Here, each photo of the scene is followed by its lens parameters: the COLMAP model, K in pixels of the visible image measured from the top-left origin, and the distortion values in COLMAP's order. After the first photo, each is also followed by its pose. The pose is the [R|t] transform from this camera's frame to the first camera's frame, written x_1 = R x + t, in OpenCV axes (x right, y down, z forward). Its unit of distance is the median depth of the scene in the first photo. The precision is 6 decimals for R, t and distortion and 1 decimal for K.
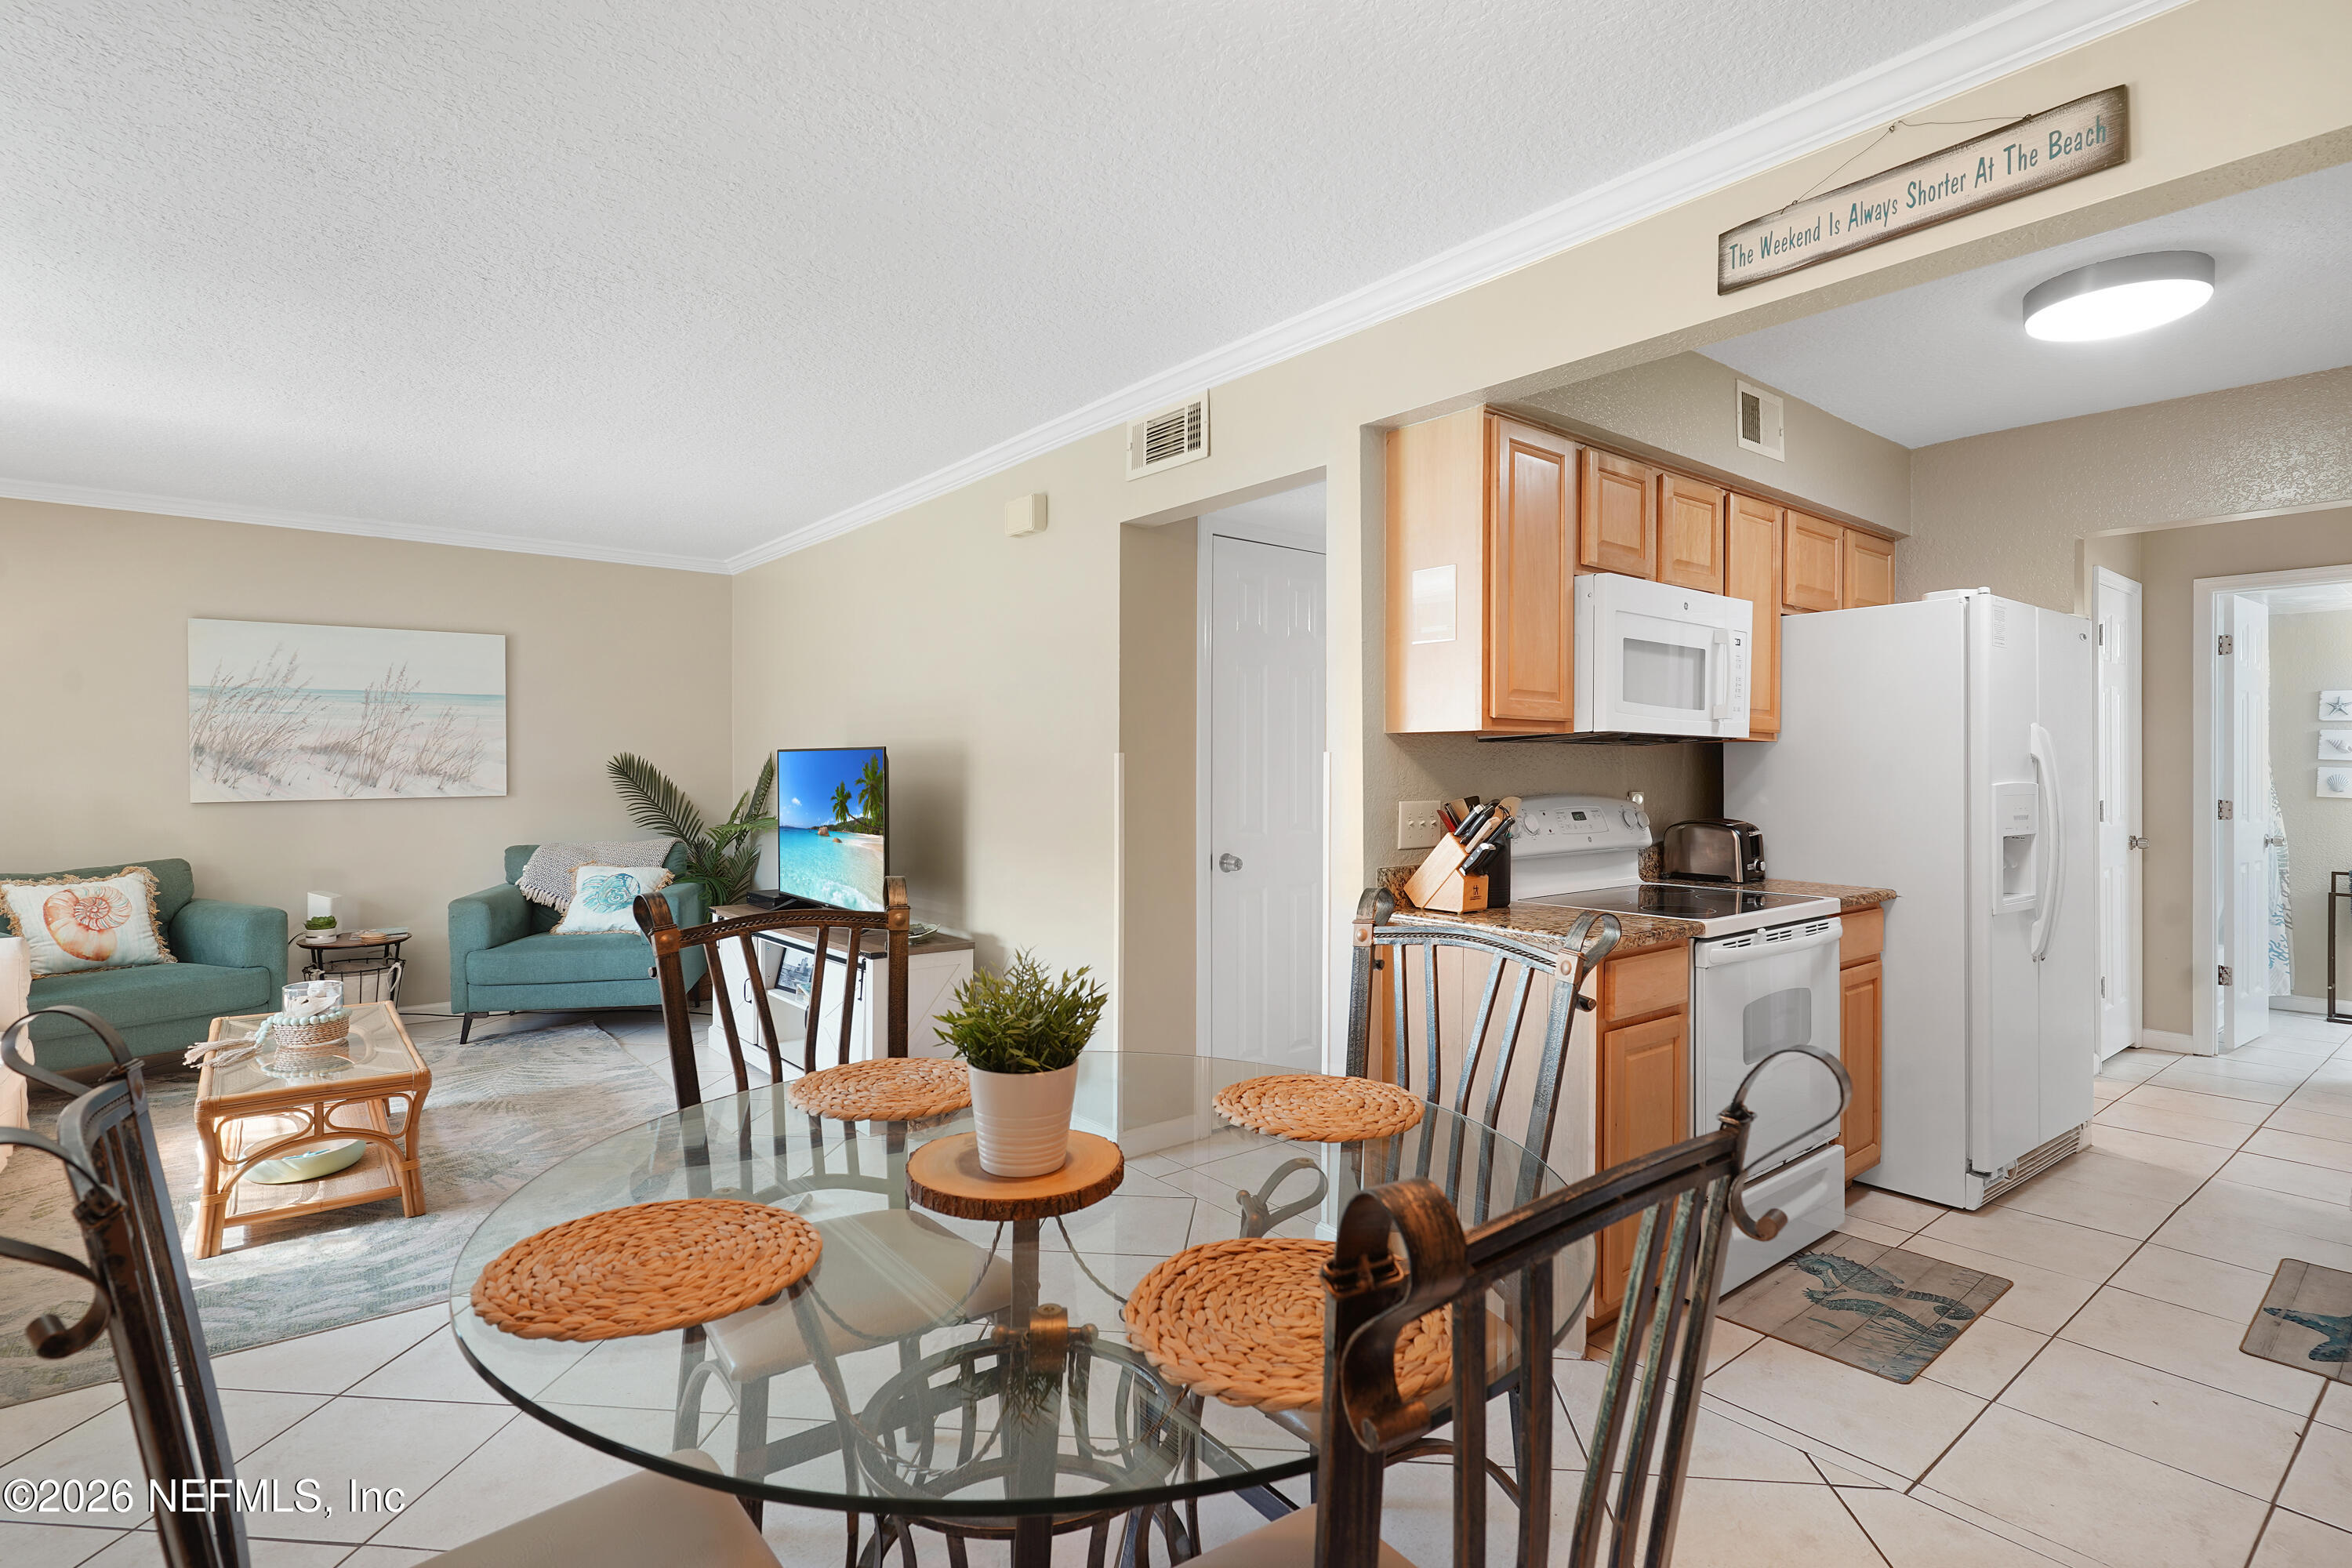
lens RADIAL K [[1139.0, 0, 1129.9], [0, 1139.0, 756.1], [0, 0, 1]] dist [-0.008629, 0.001680]
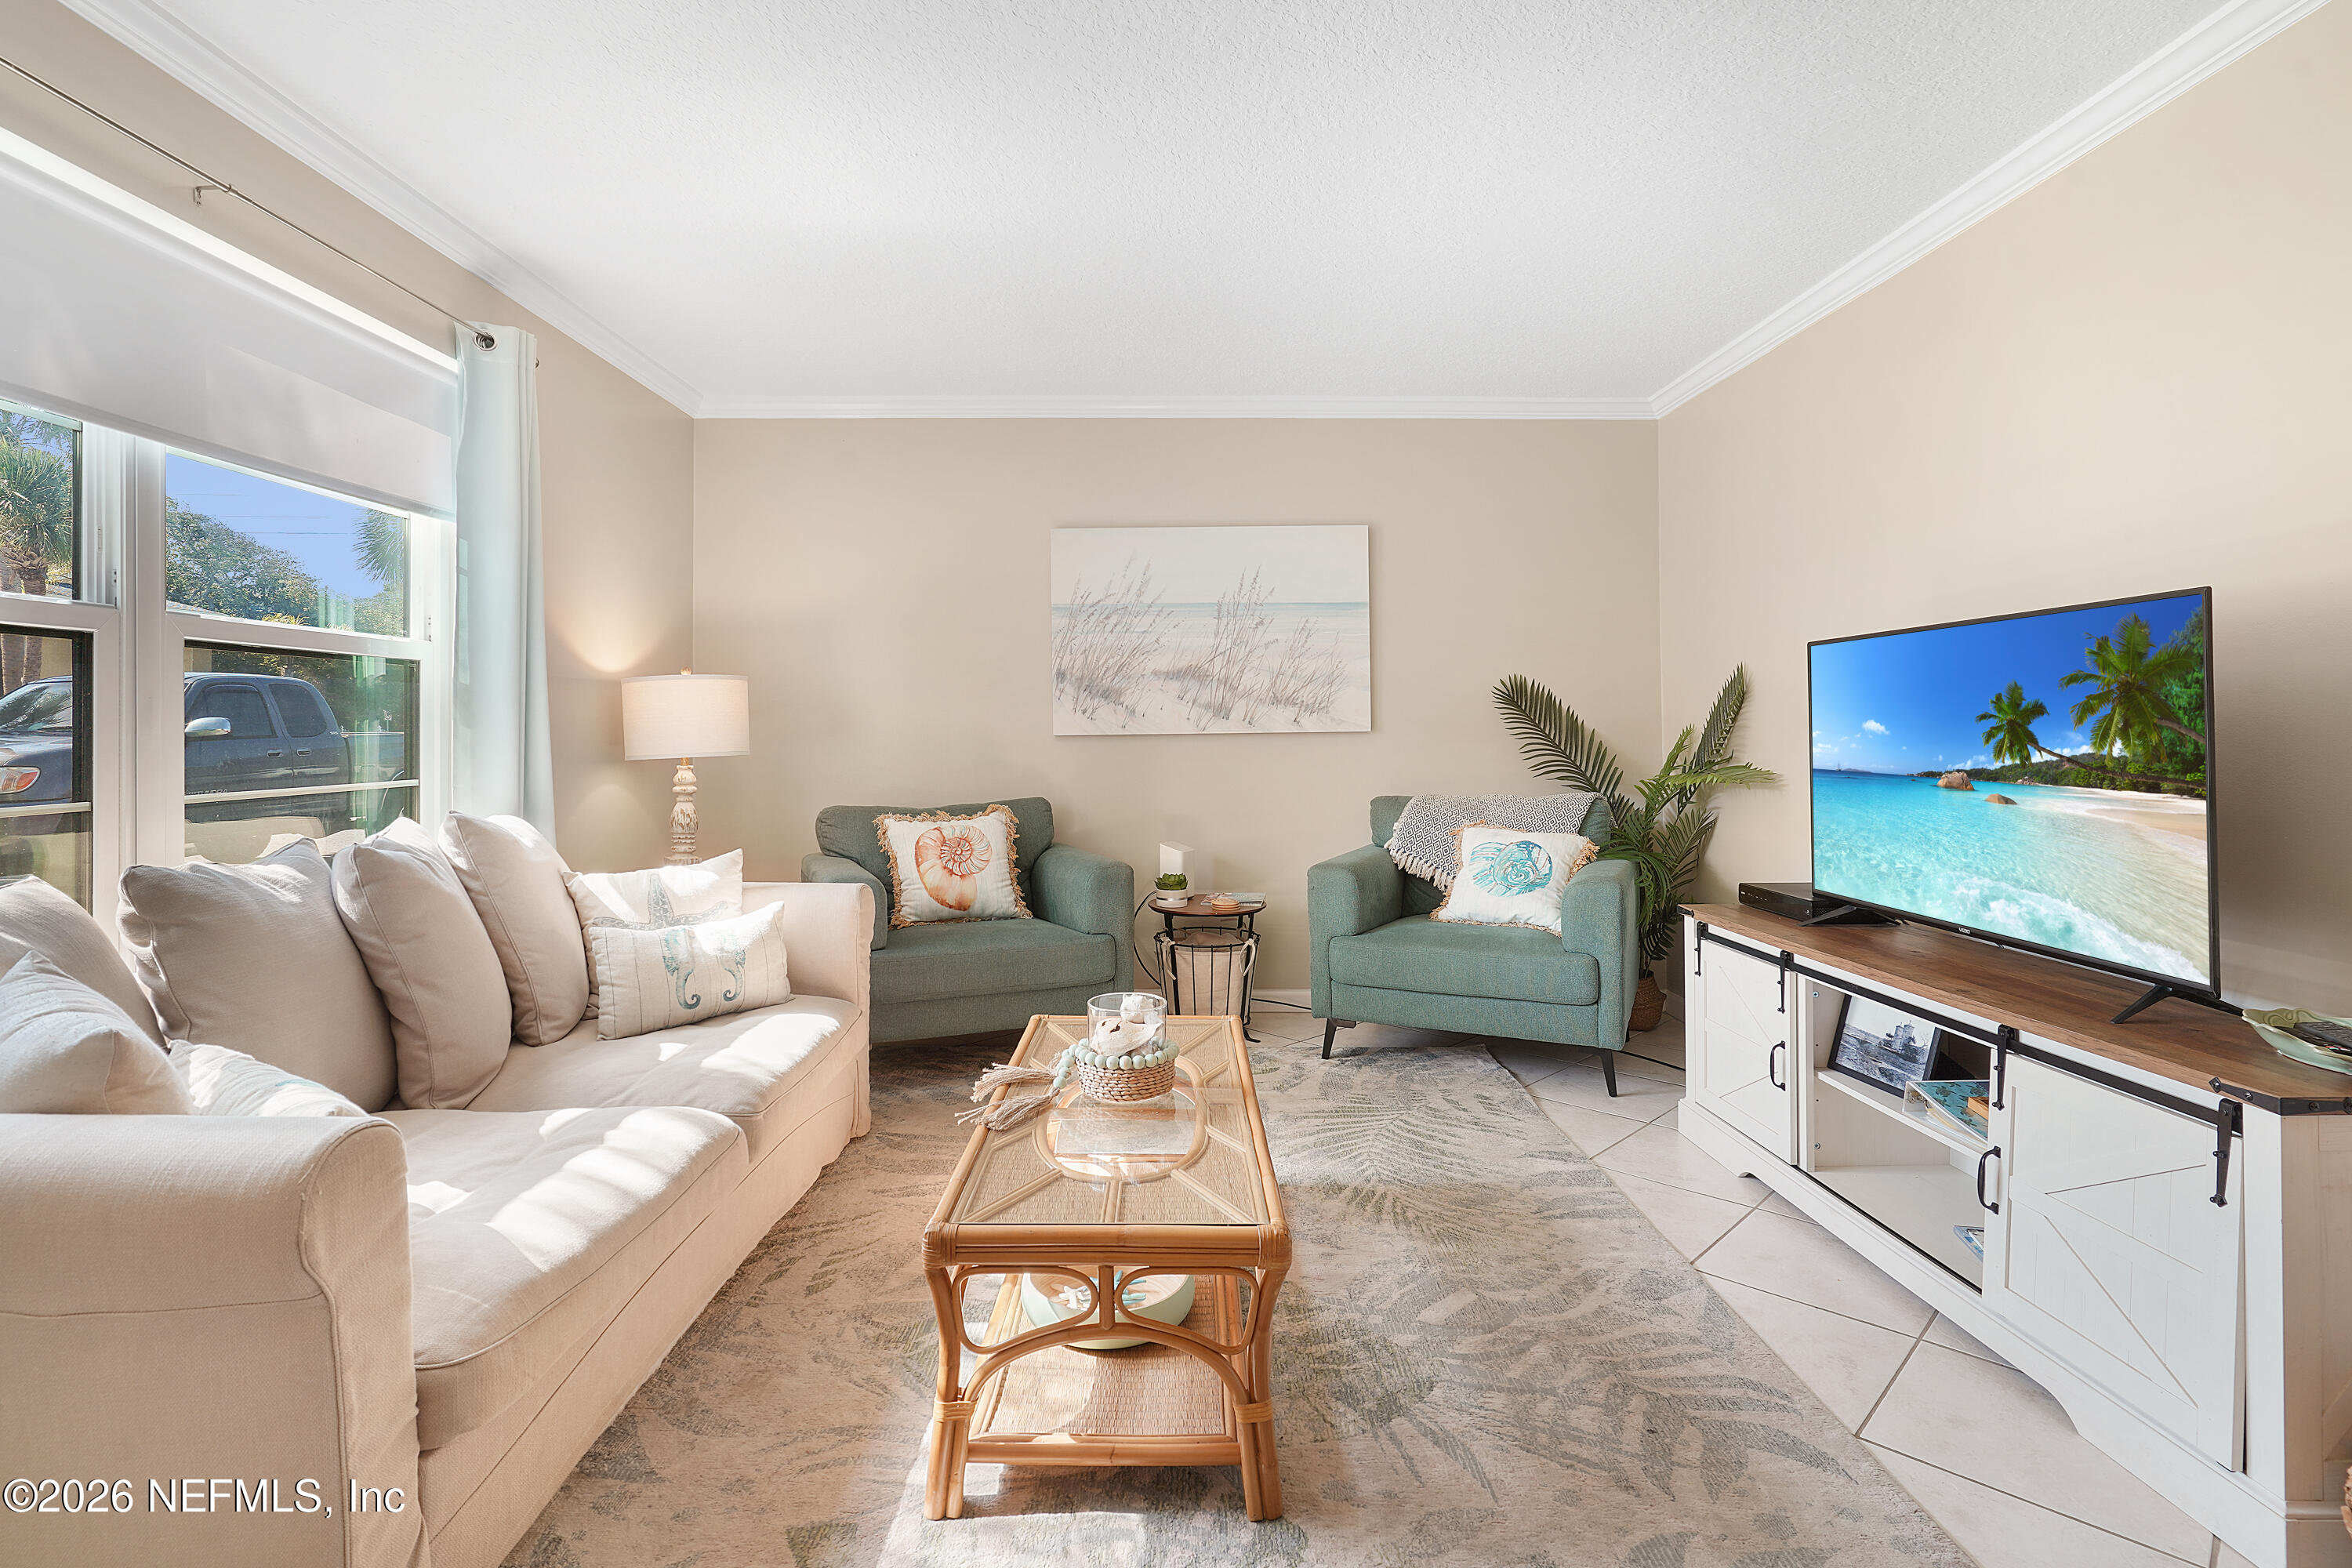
lens RADIAL K [[1139.0, 0, 1172.1], [0, 1139.0, 776.8], [0, 0, 1]] dist [-0.008629, 0.001680]
pose [[0.795645, 0.020966, -0.605400, -0.216387], [0.008855, 0.998891, 0.046232, 0.033052], [0.605698, -0.042145, 0.794577, 0.349192]]
